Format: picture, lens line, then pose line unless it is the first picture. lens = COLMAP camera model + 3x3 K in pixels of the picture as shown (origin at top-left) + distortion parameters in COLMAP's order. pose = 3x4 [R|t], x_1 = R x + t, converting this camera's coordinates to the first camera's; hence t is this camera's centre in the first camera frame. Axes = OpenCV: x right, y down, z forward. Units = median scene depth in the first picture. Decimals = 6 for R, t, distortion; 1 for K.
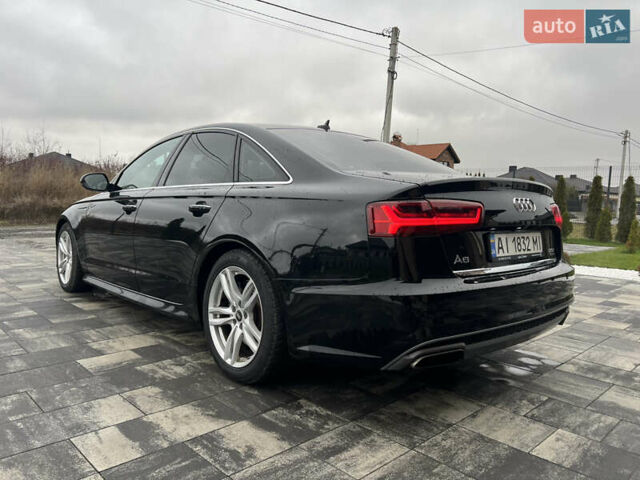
lens RADIAL K [[463.7, 0, 320.0], [0, 463.7, 240.0], [0, 0, 1]] dist [0.024565, -0.000644]
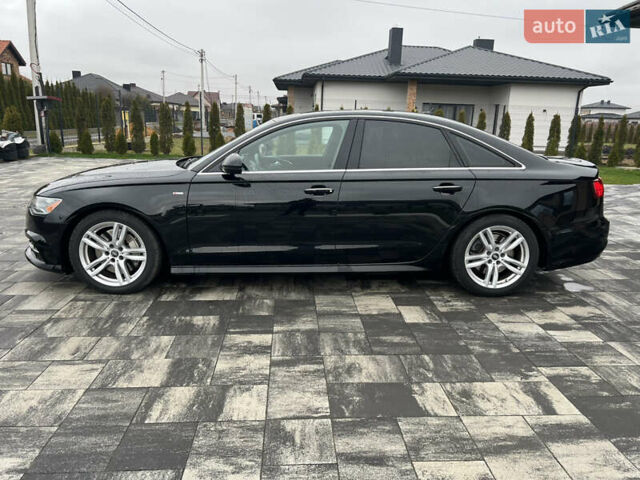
lens RADIAL K [[448.7, 0, 320.0], [0, 448.7, 240.0], [0, 0, 1]] dist [0.001185, 0.000970]
pose [[0.679974, -0.199308, 0.705629, -1.622140], [0.059954, 0.974239, 0.217404, -0.252446], [-0.730781, -0.105524, 0.674406, 0.421745]]
